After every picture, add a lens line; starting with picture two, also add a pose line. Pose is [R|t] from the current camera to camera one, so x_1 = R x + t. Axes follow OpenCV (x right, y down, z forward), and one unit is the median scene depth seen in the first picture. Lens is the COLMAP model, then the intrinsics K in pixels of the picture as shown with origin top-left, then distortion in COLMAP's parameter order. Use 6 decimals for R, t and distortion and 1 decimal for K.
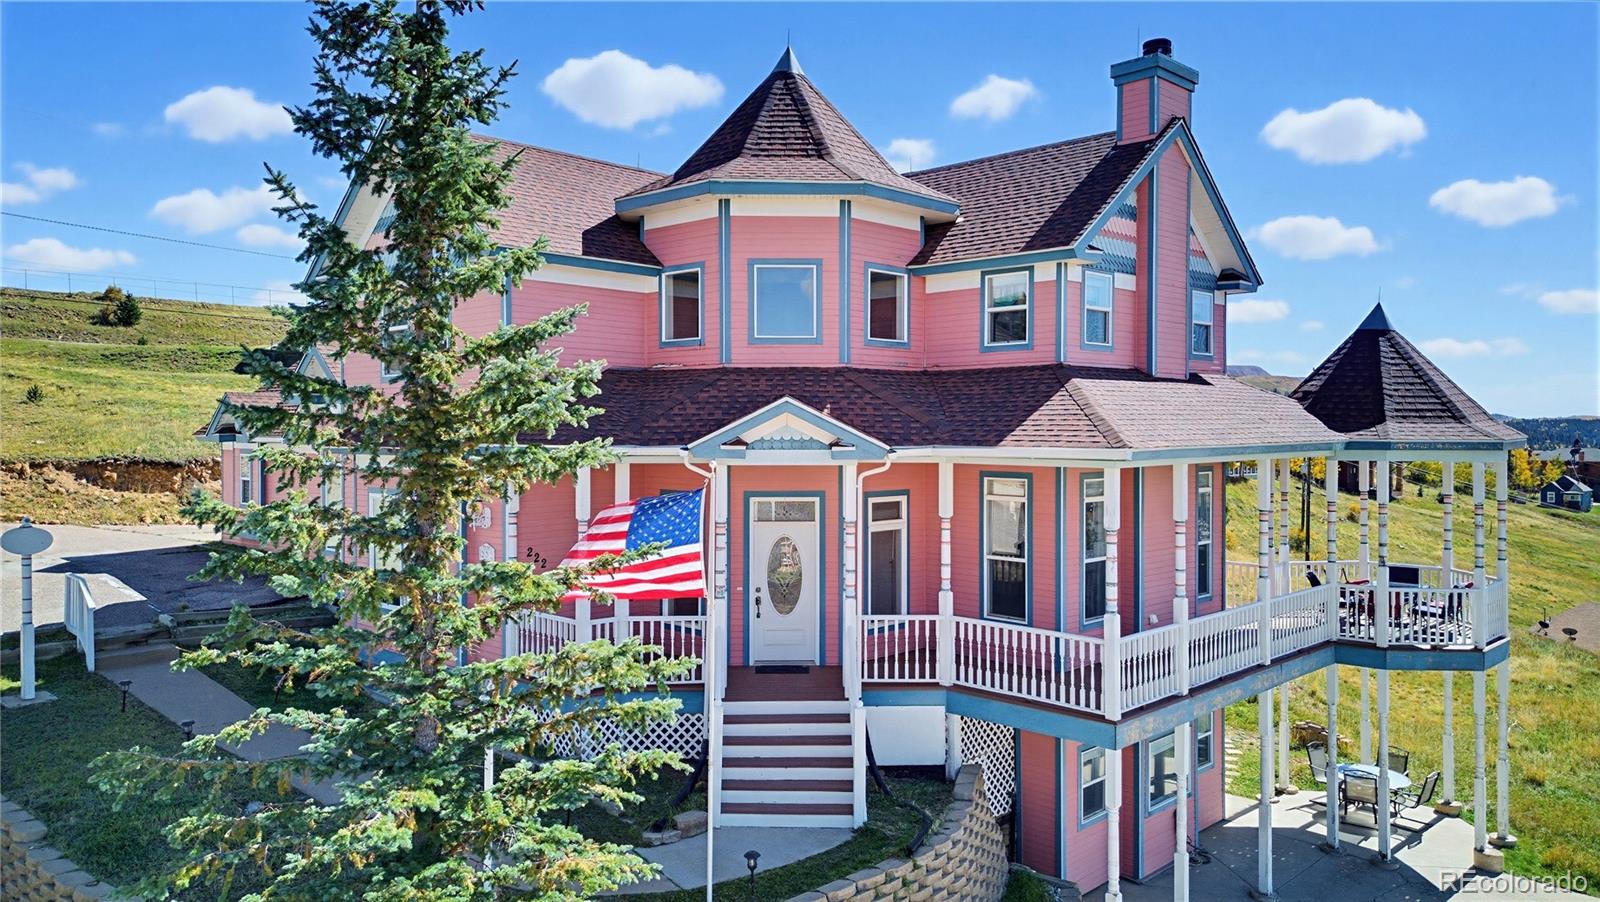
lens RADIAL K [[1091.4, 0, 800.0], [0, 1091.4, 451.0], [0, 0, 1]] dist [0.001392, -0.003176]
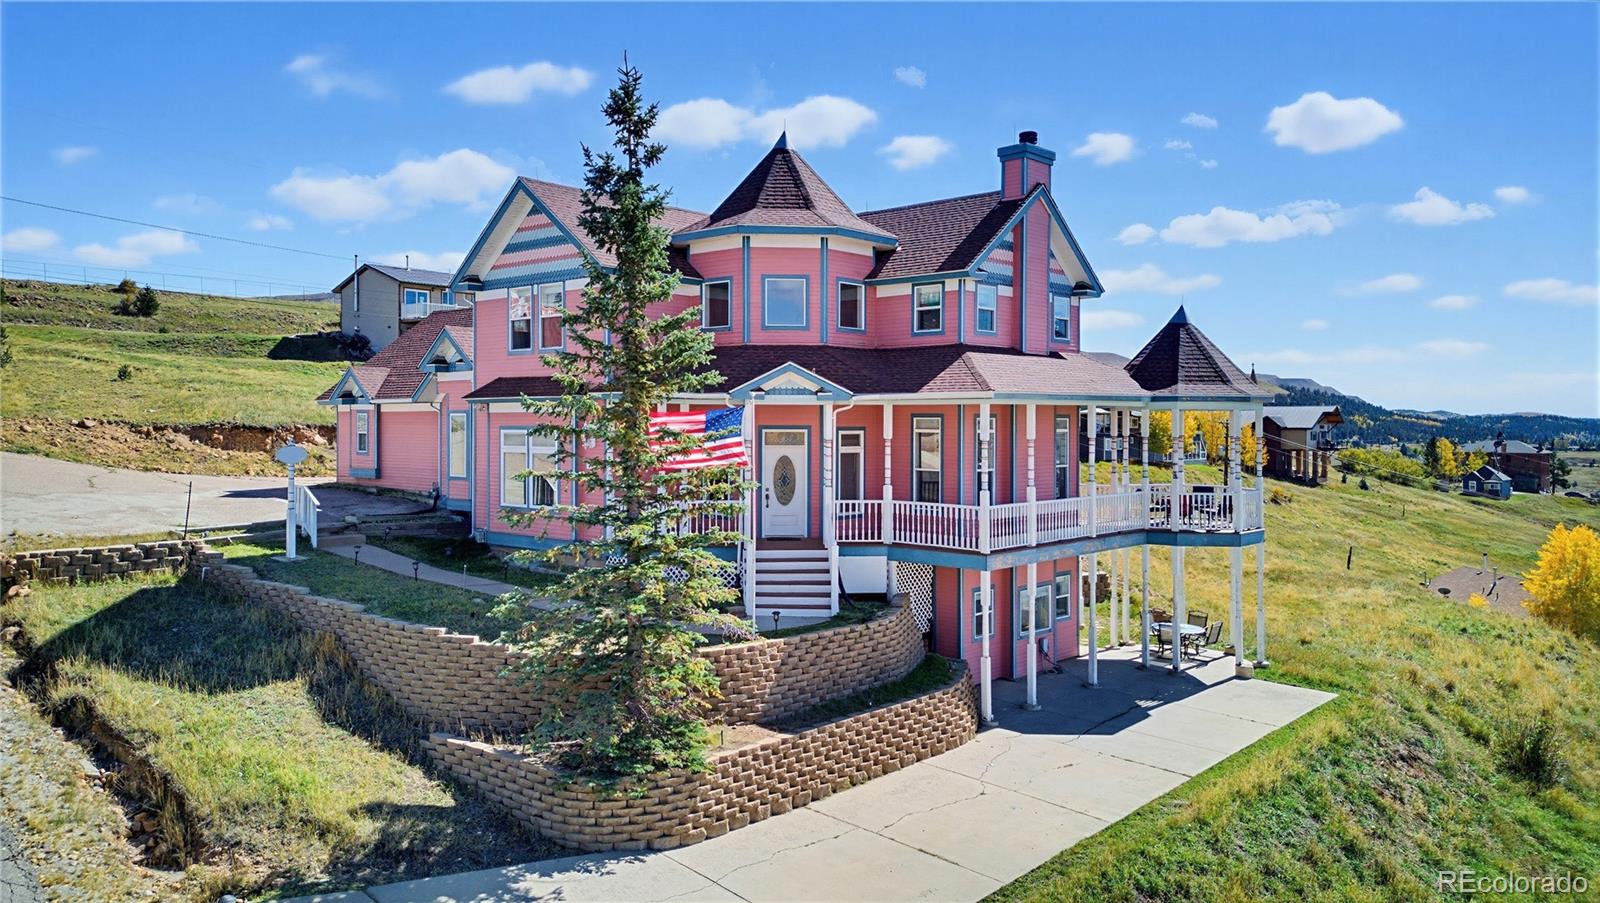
lens RADIAL K [[1086.6, 0, 798.1], [0, 1086.6, 431.6], [0, 0, 1]] dist [0.000200, -0.001180]
pose [[0.999379, 0.002453, 0.035149, -0.047226], [-0.002030, 0.999925, -0.012081, 0.062068], [-0.035176, 0.012002, 0.999309, -0.516128]]
